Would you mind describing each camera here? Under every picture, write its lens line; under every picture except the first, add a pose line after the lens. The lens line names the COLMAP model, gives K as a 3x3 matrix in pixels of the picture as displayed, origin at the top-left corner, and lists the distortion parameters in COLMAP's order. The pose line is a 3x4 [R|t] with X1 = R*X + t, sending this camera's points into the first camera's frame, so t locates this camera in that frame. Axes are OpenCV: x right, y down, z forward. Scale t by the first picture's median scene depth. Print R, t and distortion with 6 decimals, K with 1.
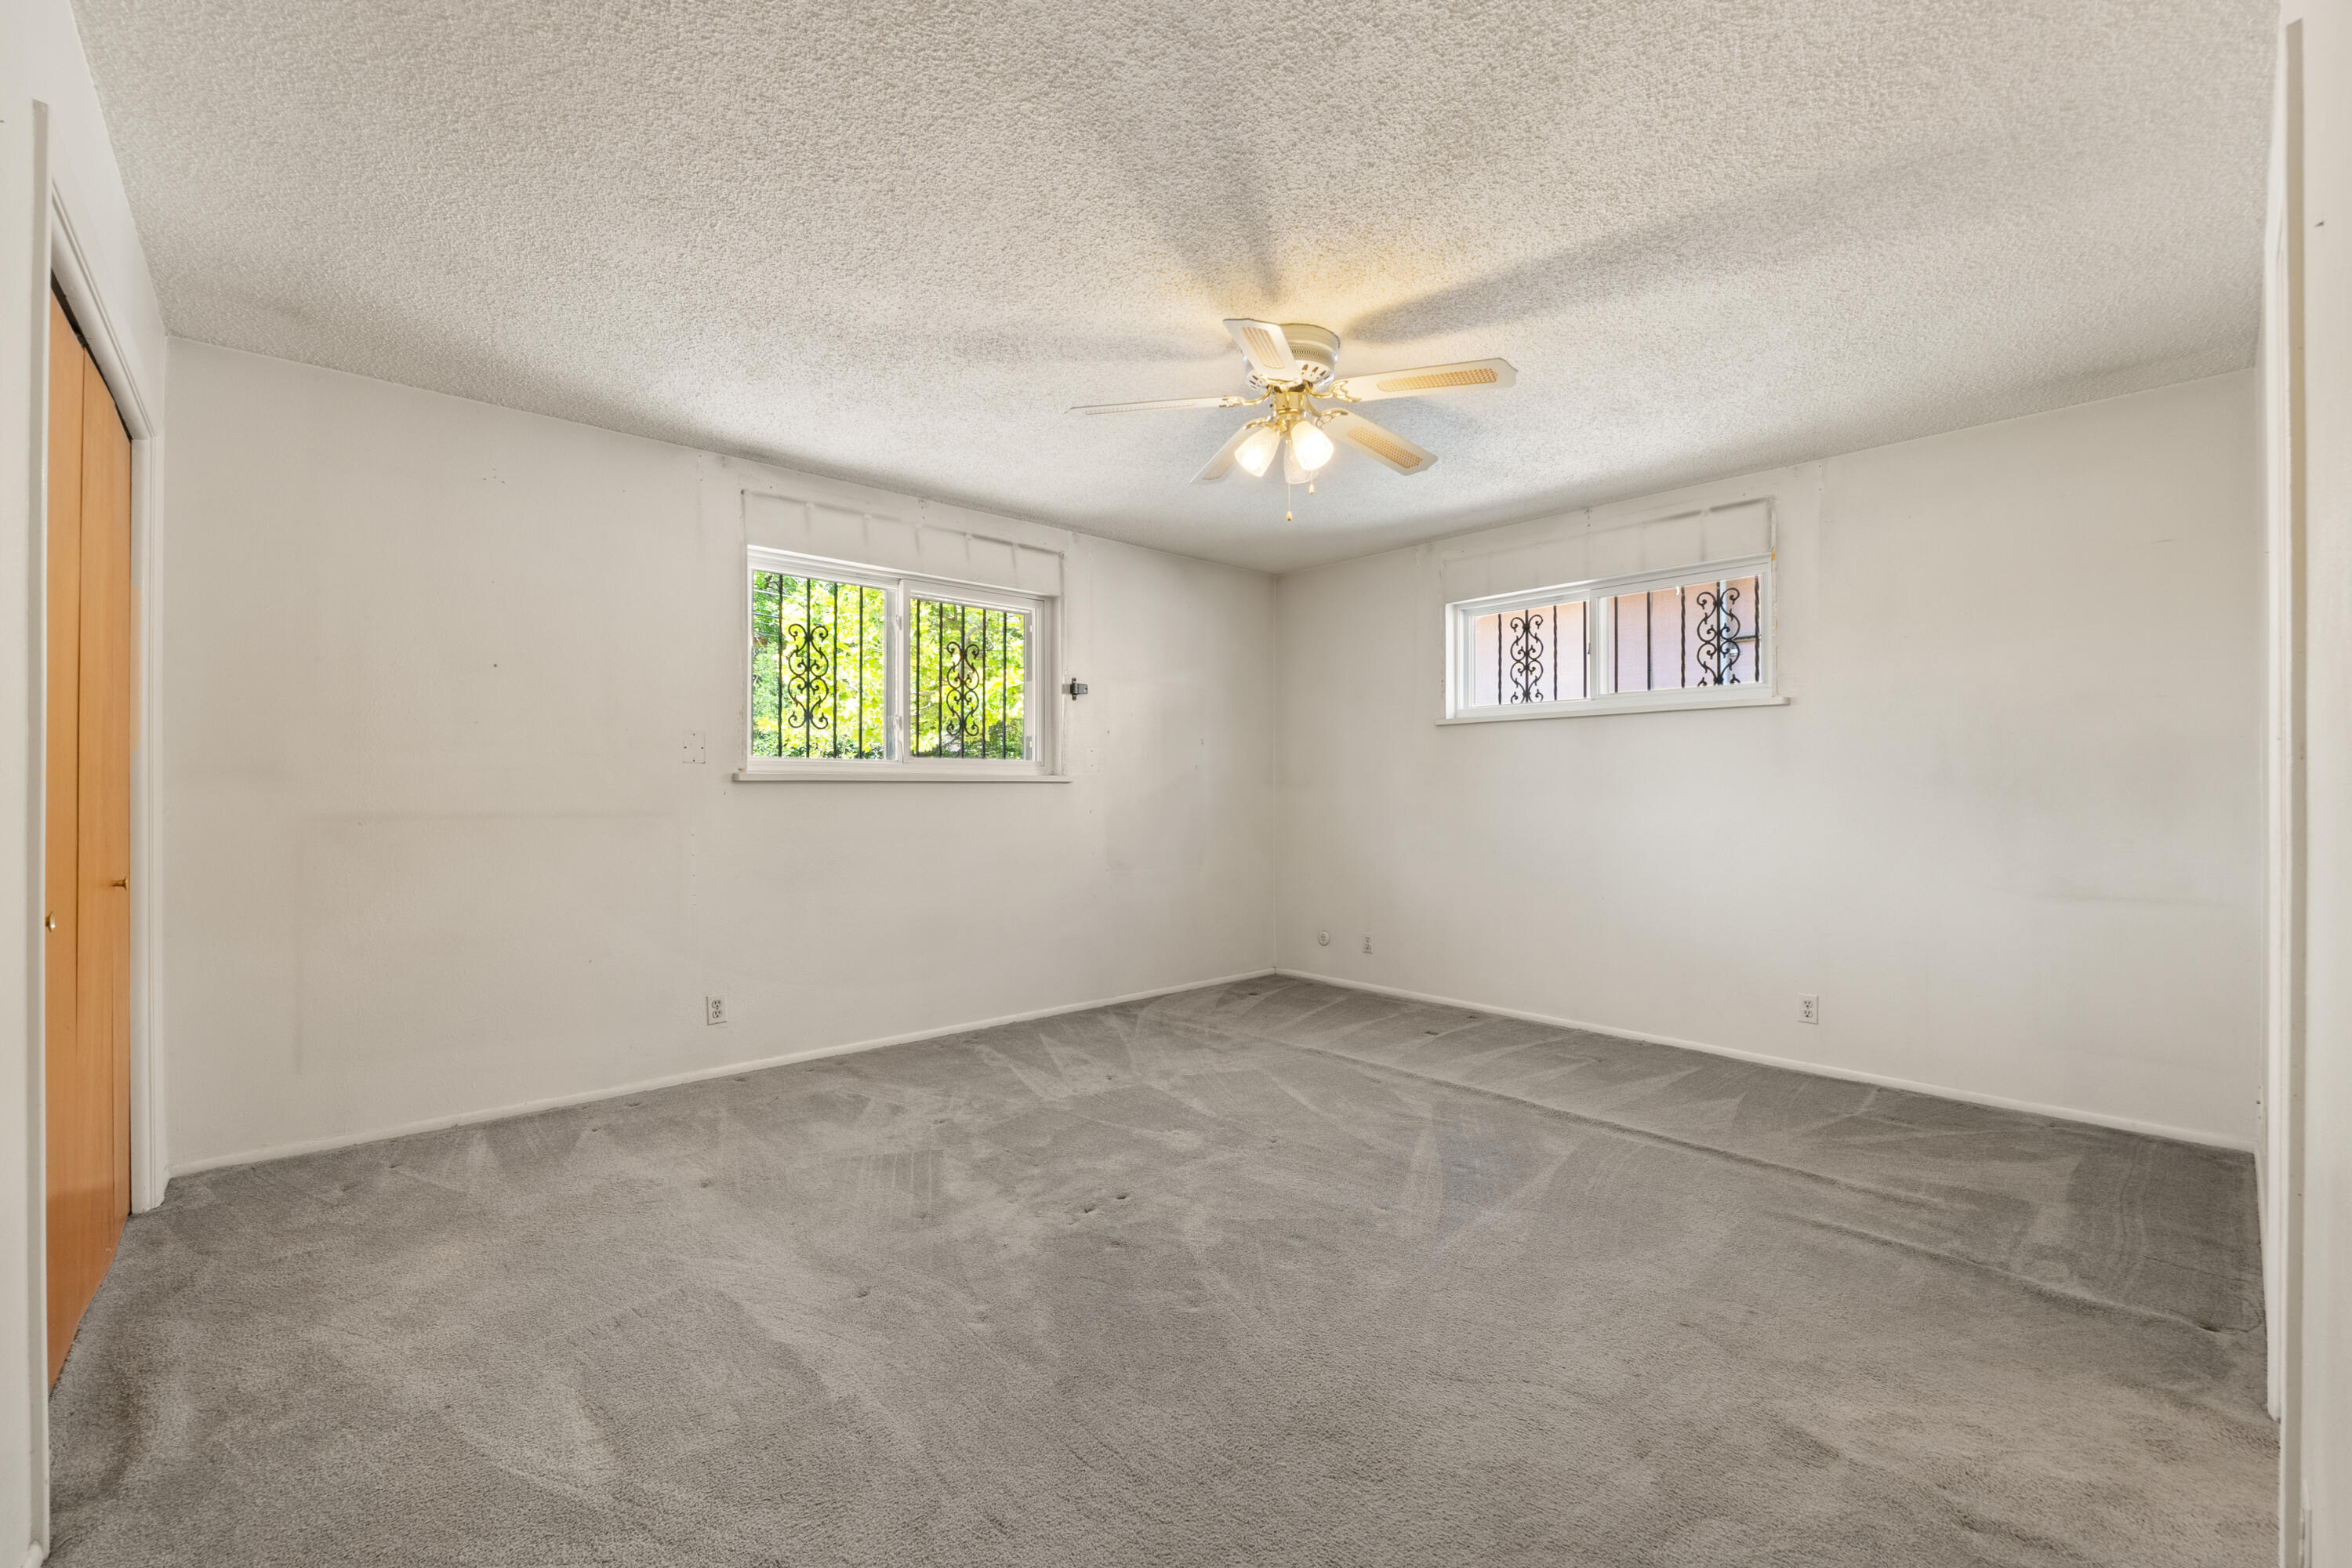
lens RADIAL K [[975.2, 0, 1180.1], [0, 975.2, 784.9], [0, 0, 1]] dist [-0.016418, -0.000207]
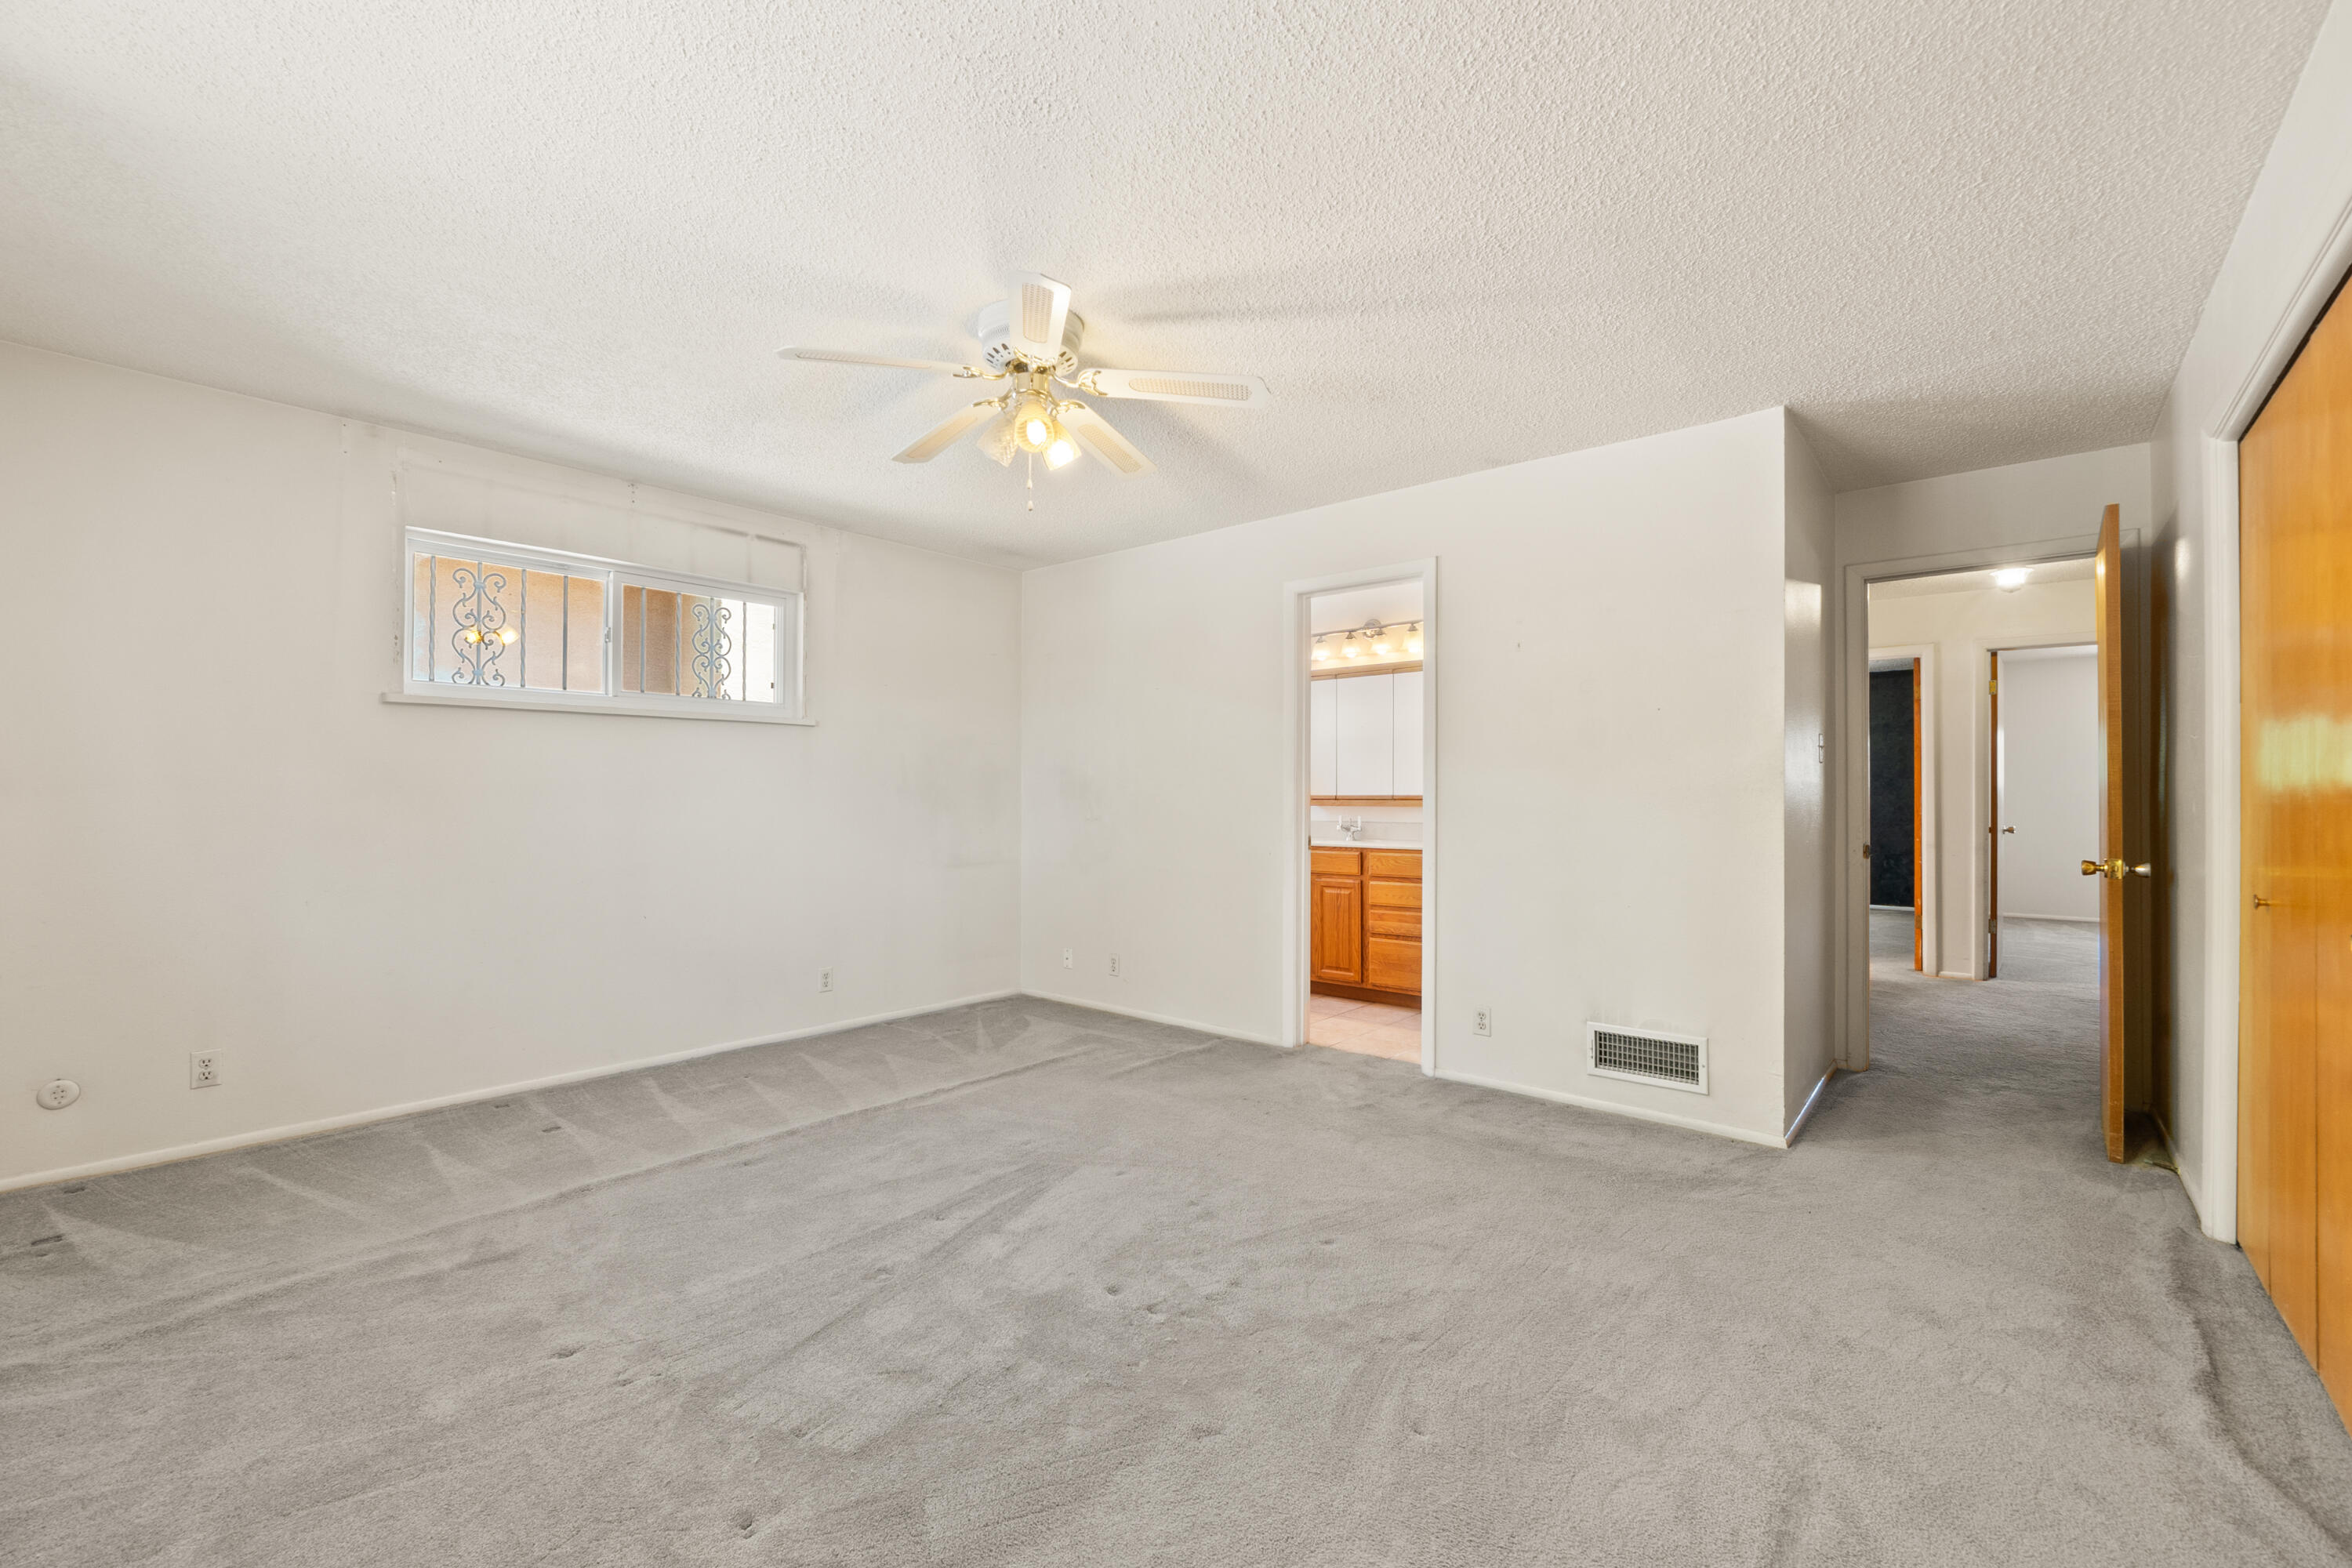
lens RADIAL K [[975.2, 0, 1178.4], [0, 975.2, 789.8], [0, 0, 1]] dist [-0.016418, -0.000207]
pose [[-0.126328, 0.004149, 0.991980, -0.606473], [-0.006808, 0.999964, -0.005050, -0.001927], [-0.991965, -0.007391, -0.126295, 0.713590]]
